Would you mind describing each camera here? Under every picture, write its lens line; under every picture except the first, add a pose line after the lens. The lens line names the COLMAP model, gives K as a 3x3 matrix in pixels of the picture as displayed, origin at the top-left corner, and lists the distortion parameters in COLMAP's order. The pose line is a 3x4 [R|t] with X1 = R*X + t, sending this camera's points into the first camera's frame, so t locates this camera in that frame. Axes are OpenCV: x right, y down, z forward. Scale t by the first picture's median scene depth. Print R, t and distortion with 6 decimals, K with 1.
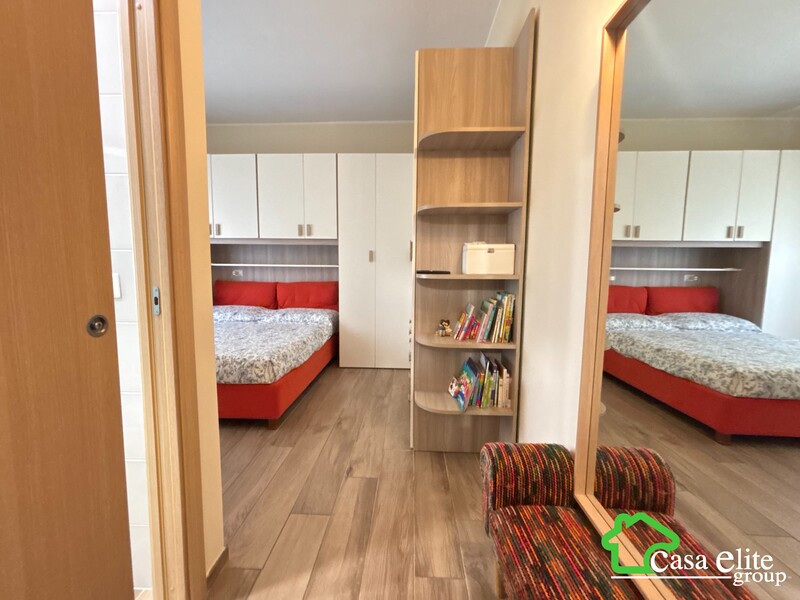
lens RADIAL K [[322.8, 0, 397.6], [0, 322.8, 298.8], [0, 0, 1]] dist [0.001226, 0.000510]
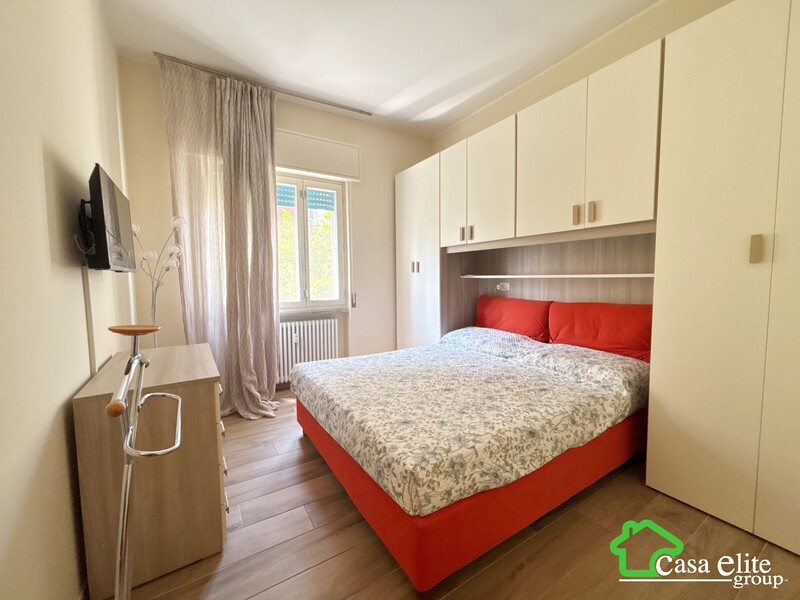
lens RADIAL K [[320.5, 0, 400.0], [0, 320.5, 300.0], [0, 0, 1]] dist [-0.000856, -0.000148]
pose [[0.563578, 0.041899, -0.824999, -0.003262], [-0.058066, 0.998252, 0.011031, -0.050148], [0.824019, 0.041688, 0.565026, 0.429670]]
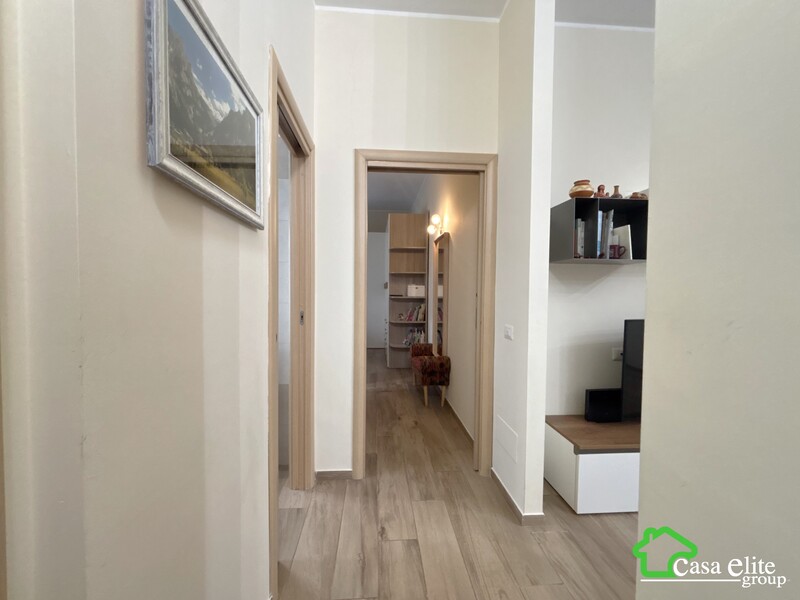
lens RADIAL K [[322.8, 0, 397.6], [0, 322.8, 298.8], [0, 0, 1]] dist [0.001226, 0.000510]
pose [[0.993212, 0.001920, 0.116302, -0.097200], [0.005295, 0.998081, -0.061701, 0.056010], [-0.116197, 0.061898, 0.991296, -0.844763]]
